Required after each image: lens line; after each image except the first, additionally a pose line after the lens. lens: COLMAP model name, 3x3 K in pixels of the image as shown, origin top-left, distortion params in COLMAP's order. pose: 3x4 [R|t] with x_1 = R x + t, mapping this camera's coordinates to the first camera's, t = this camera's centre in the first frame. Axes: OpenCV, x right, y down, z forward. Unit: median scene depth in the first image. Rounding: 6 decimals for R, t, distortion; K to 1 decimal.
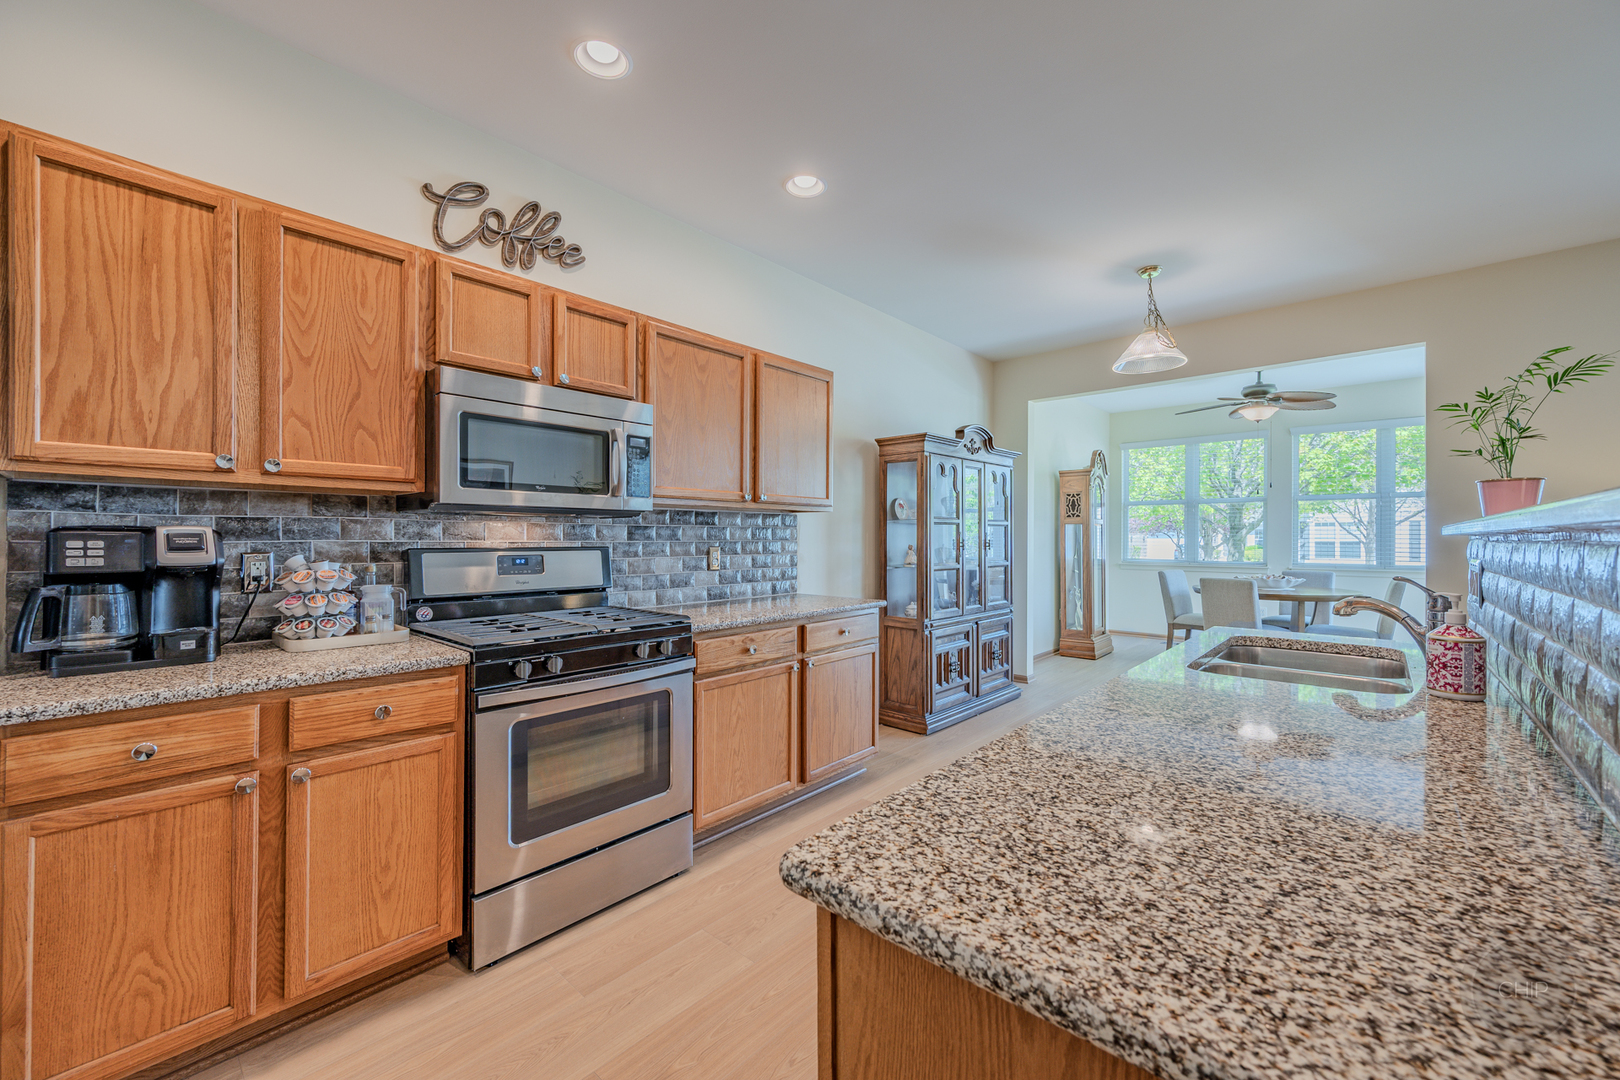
lens RADIAL K [[639.3, 0, 823.8], [0, 639.3, 536.6], [0, 0, 1]] dist [0.002752, 0.000155]
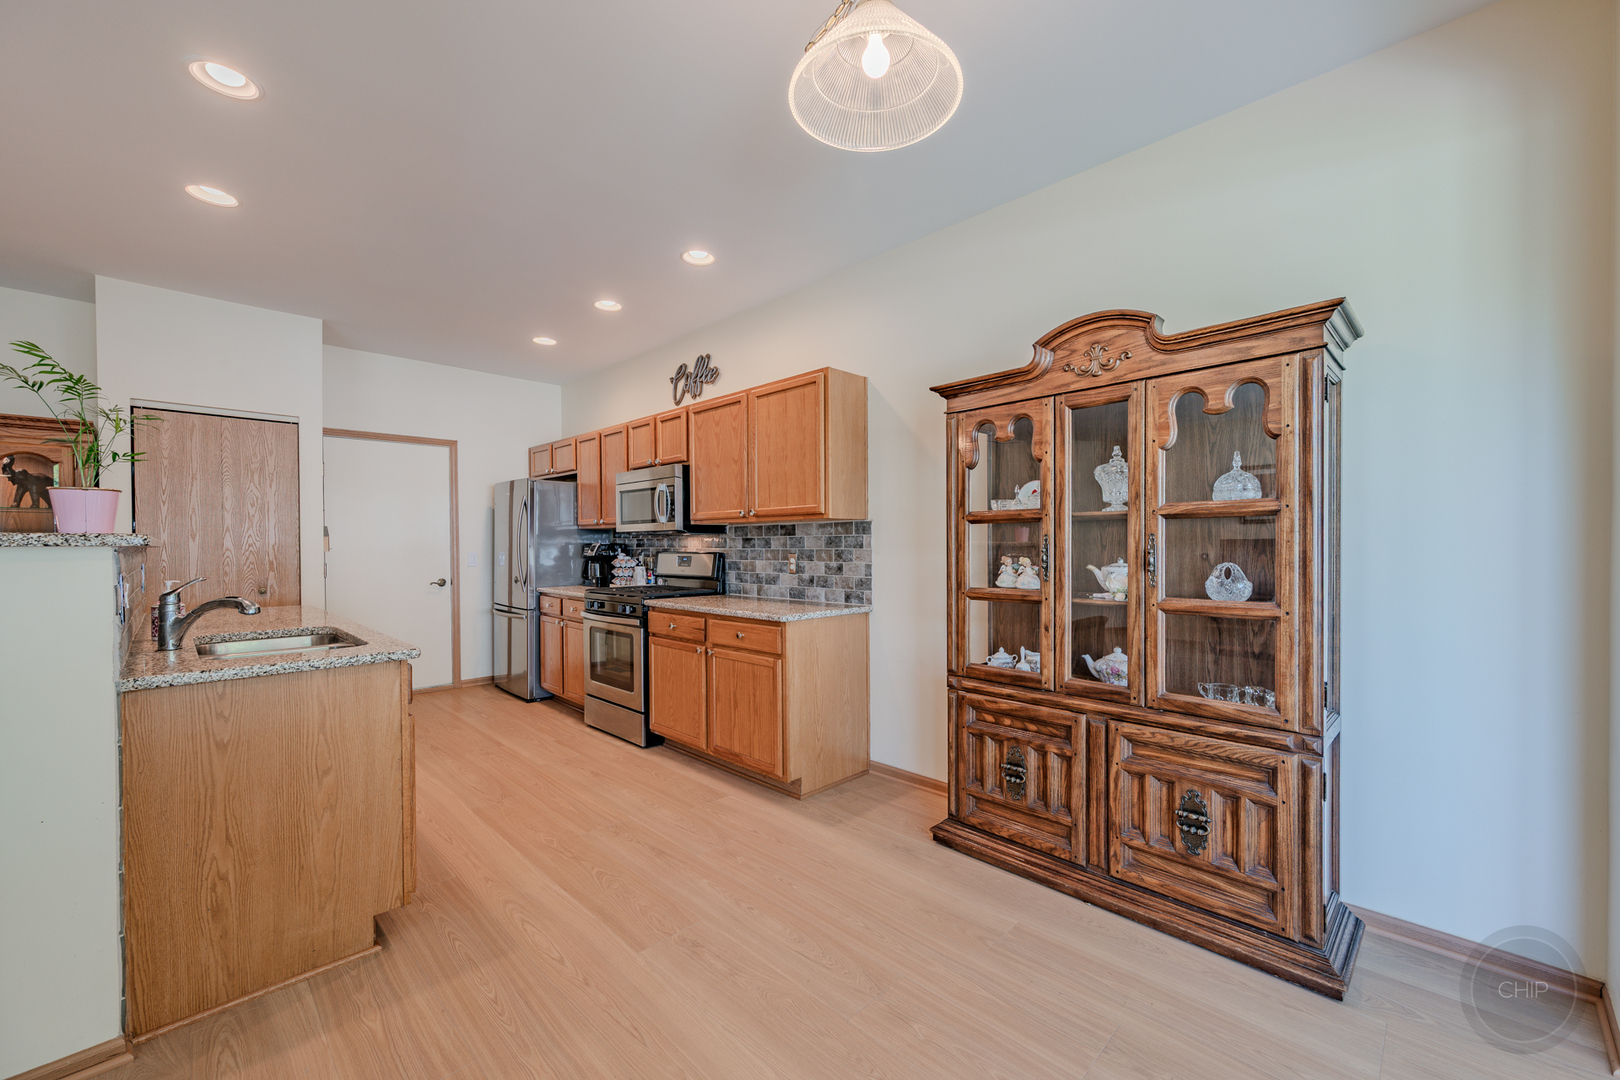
lens RADIAL K [[639.3, 0, 811.1], [0, 639.3, 550.4], [0, 0, 1]] dist [0.002752, 0.000155]
pose [[-0.064152, 0.006404, -0.997920, 1.410610], [0.004682, 0.999970, 0.006116, 0.003430], [0.997929, -0.004280, -0.064180, 1.546967]]
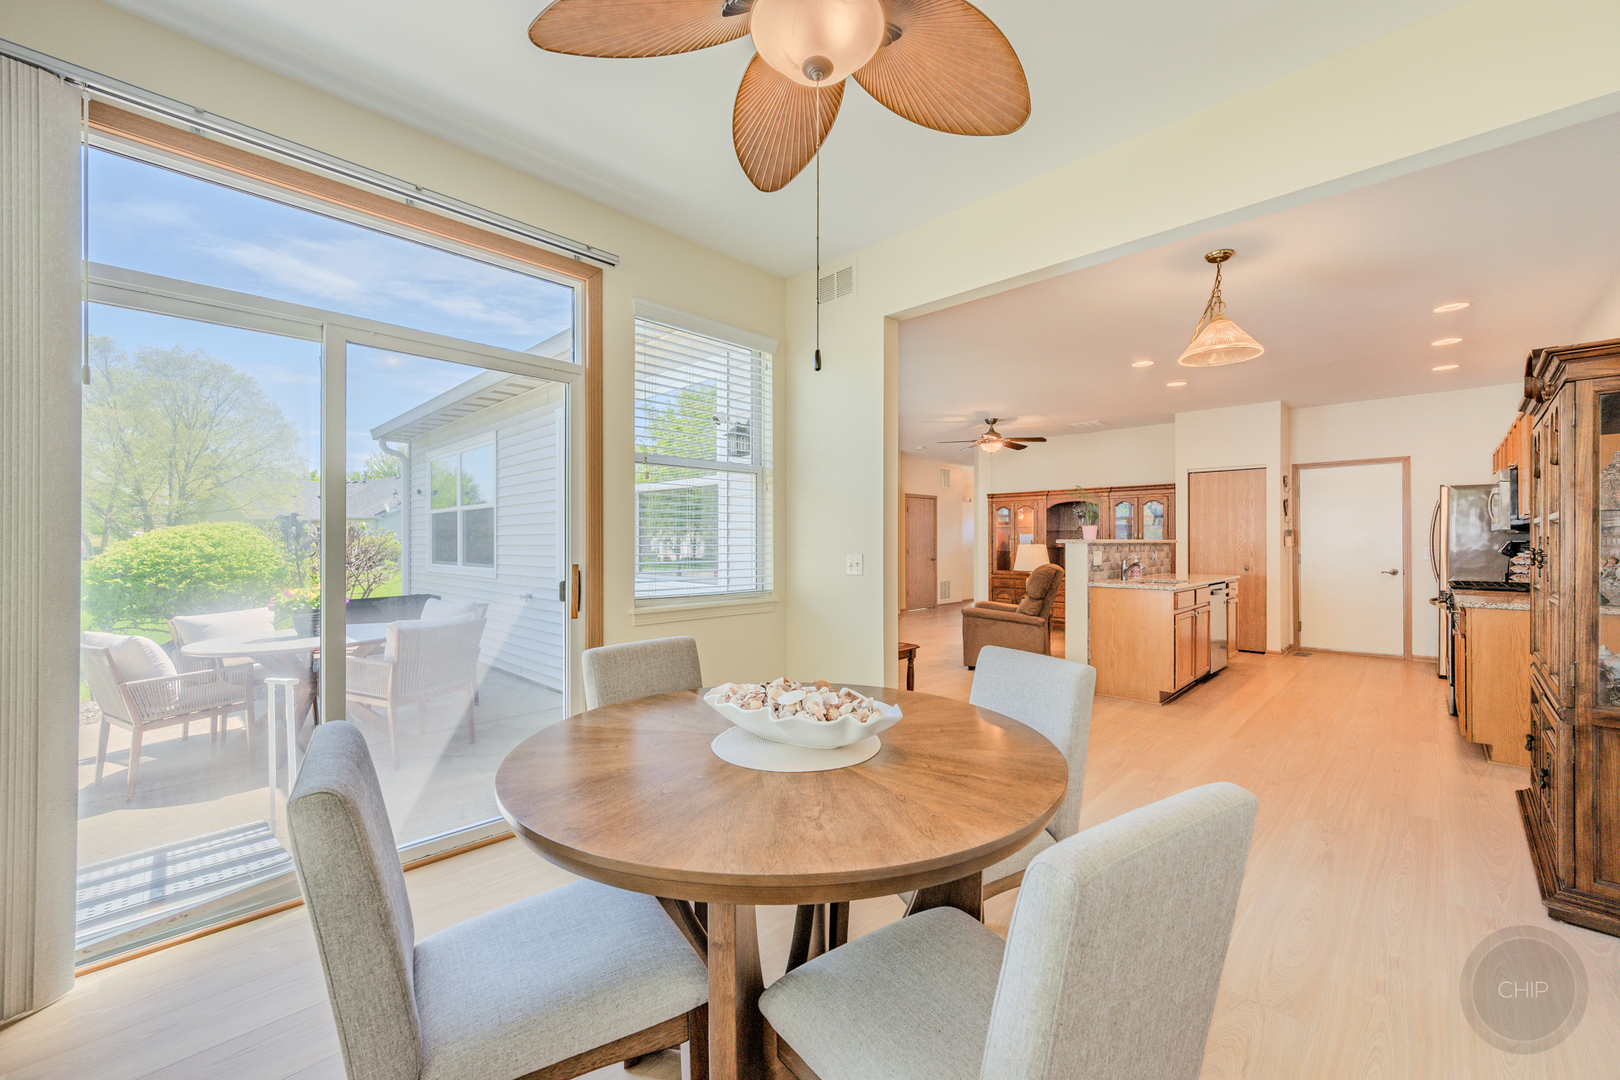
lens RADIAL K [[639.3, 0, 820.3], [0, 639.3, 538.9], [0, 0, 1]] dist [0.002752, 0.000155]
pose [[-0.999271, -0.000975, 0.038162, 1.653319], [-0.001220, 0.999979, -0.006391, -0.000127], [-0.038155, -0.006433, -0.999251, 3.051610]]
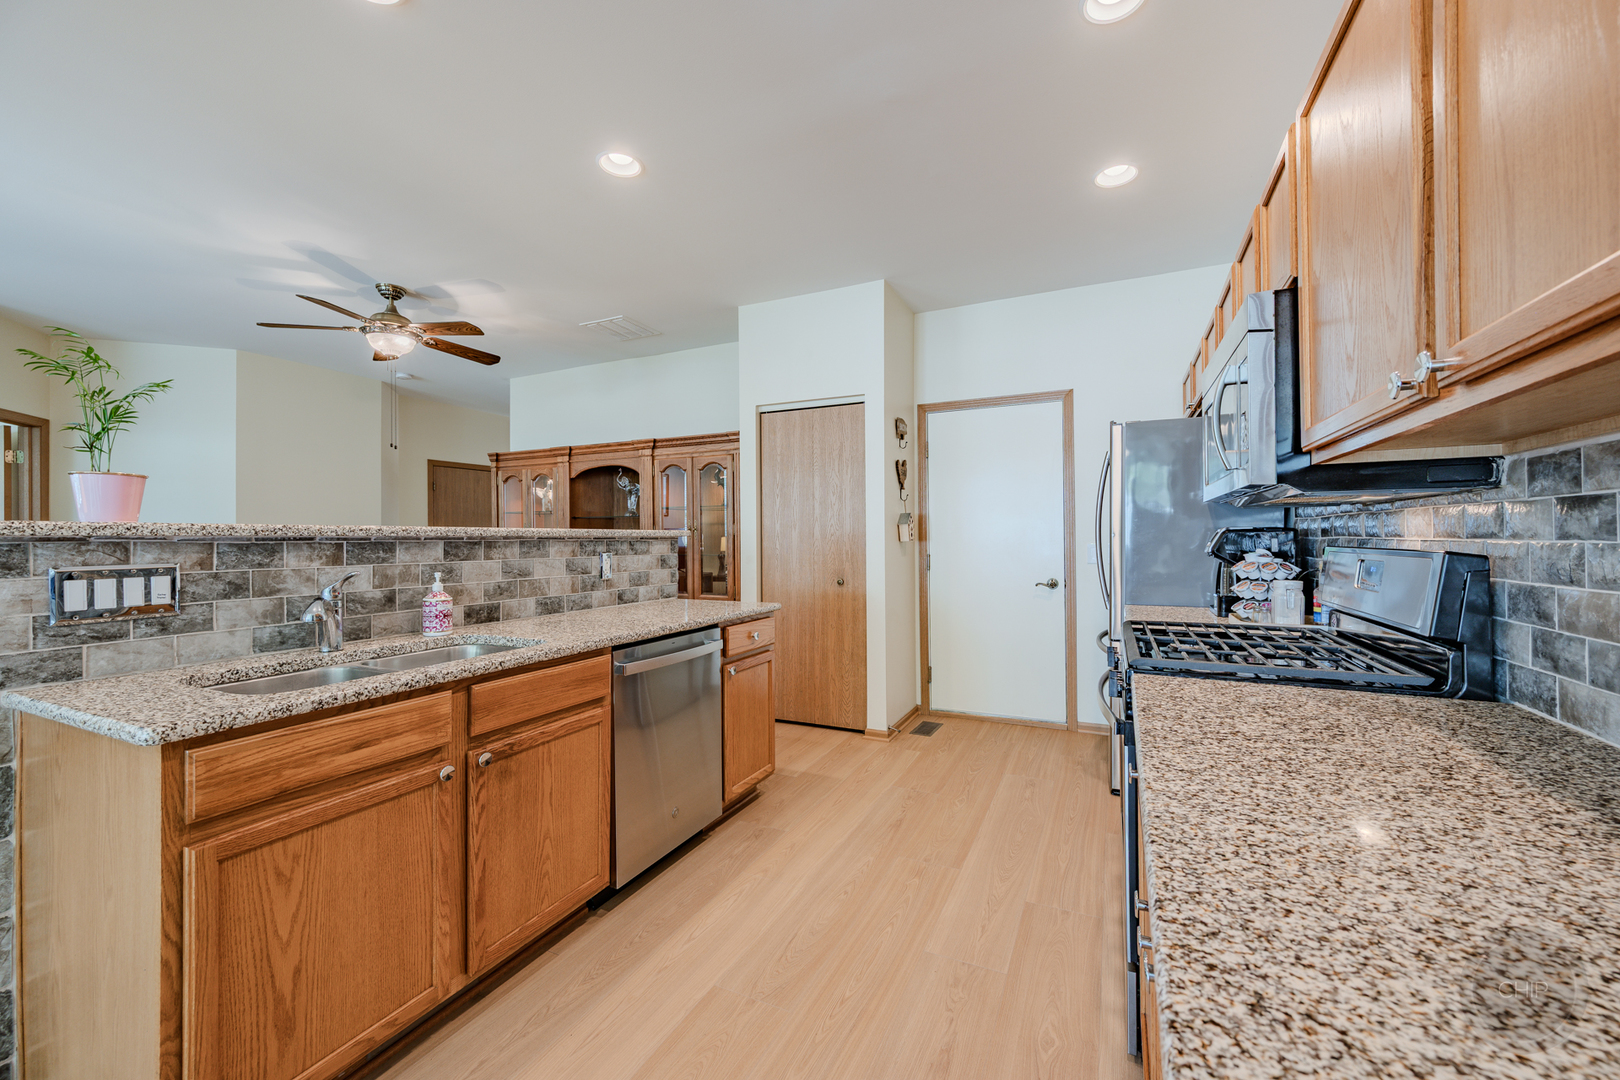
lens RADIAL K [[639.3, 0, 807.2], [0, 639.3, 531.7], [0, 0, 1]] dist [0.002752, 0.000155]
pose [[-0.962238, 0.000216, -0.272209, 0.276881], [0.003453, 0.999929, -0.011414, 0.004874], [0.272188, -0.011923, -0.962170, 1.538492]]
